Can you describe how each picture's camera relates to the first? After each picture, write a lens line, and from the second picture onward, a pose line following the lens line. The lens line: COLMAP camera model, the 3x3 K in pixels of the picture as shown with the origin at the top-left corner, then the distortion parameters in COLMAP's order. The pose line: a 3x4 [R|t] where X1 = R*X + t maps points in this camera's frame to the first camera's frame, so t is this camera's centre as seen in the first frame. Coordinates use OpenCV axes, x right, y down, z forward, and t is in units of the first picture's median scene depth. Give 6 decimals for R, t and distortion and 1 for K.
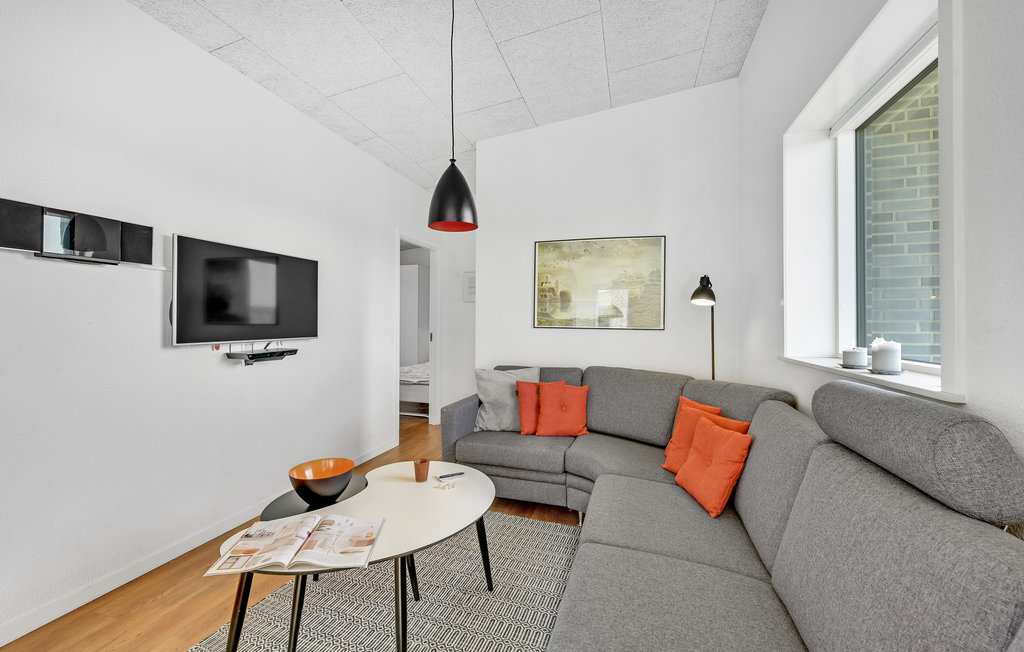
lens RADIAL K [[430.4, 0, 510.6], [0, 430.4, 314.2], [0, 0, 1]] dist [0.000101, 0.000123]
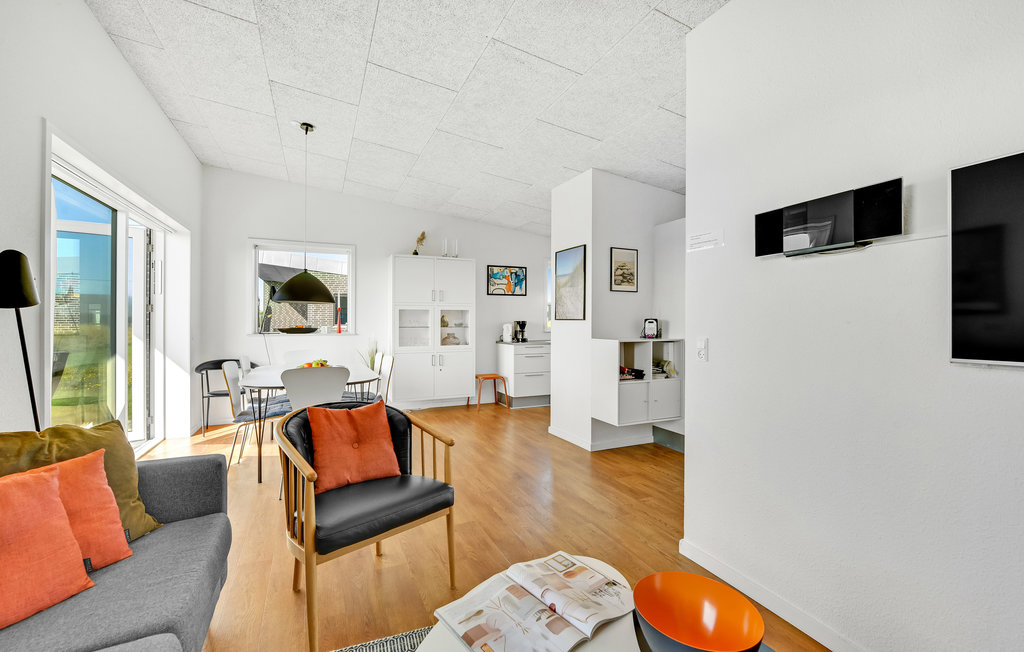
lens RADIAL K [[430.4, 0, 510.6], [0, 430.4, 314.2], [0, 0, 1]] dist [0.000101, 0.000123]
pose [[-0.833811, -0.004818, -0.552030, 0.004968], [0.000084, 0.999961, -0.008855, 0.008768], [0.552051, -0.007430, -0.833777, 1.551592]]
